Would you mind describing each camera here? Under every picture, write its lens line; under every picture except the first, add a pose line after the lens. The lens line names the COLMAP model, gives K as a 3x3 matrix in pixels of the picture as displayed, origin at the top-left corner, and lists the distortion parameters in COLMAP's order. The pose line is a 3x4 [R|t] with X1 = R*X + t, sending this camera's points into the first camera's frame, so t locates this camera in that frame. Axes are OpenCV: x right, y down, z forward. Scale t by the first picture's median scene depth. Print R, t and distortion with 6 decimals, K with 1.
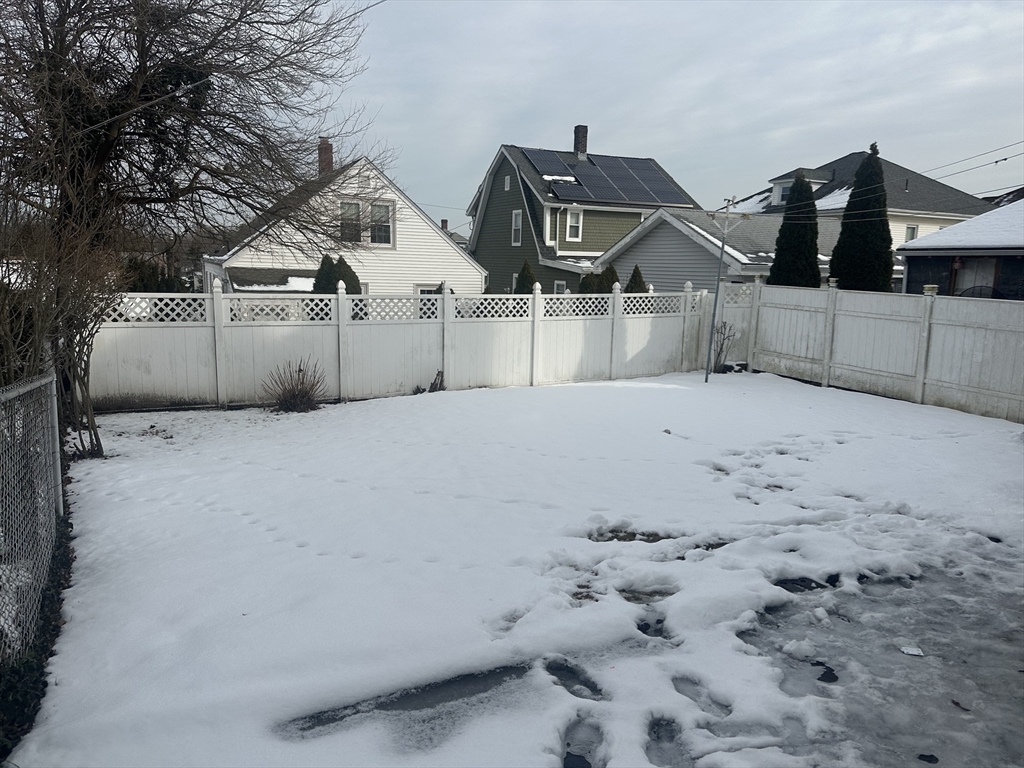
lens RADIAL K [[714.7, 0, 506.1], [0, 714.7, 391.8], [0, 0, 1]] dist [0.084485, -0.100336]
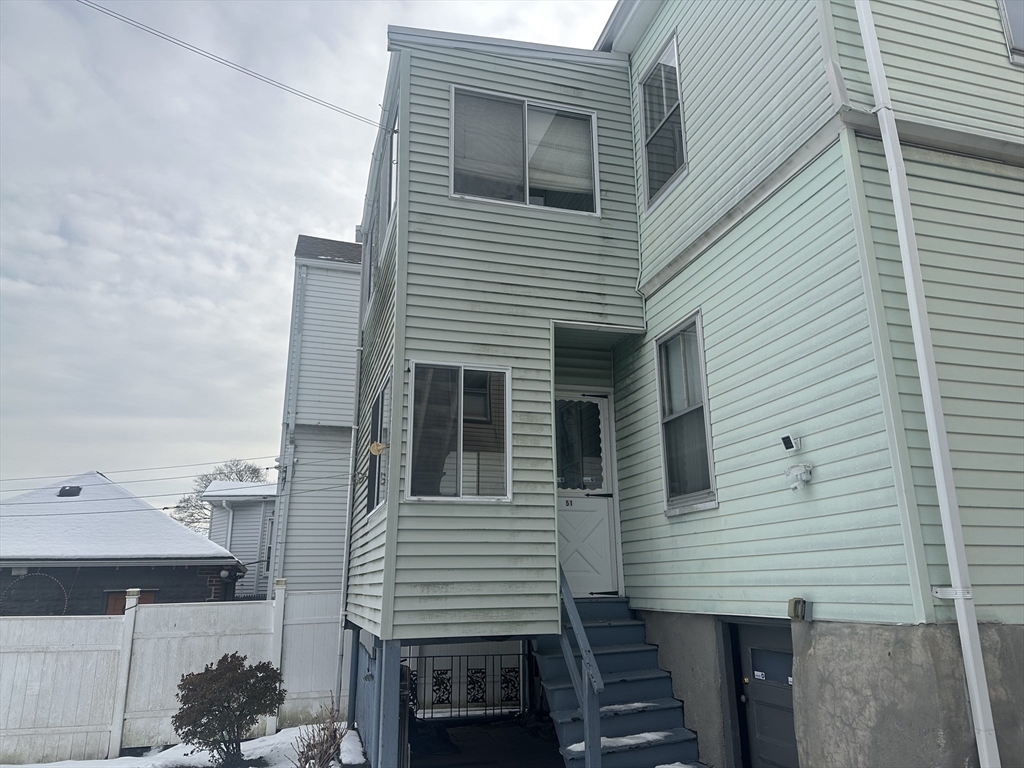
lens RADIAL K [[714.7, 0, 515.5], [0, 714.7, 379.2], [0, 0, 1]] dist [0.084485, -0.100336]
pose [[0.163758, 0.248286, 0.954745, -0.153664], [0.186688, 0.942522, -0.277128, -0.049235], [-0.968675, 0.223621, 0.107993, 0.293301]]
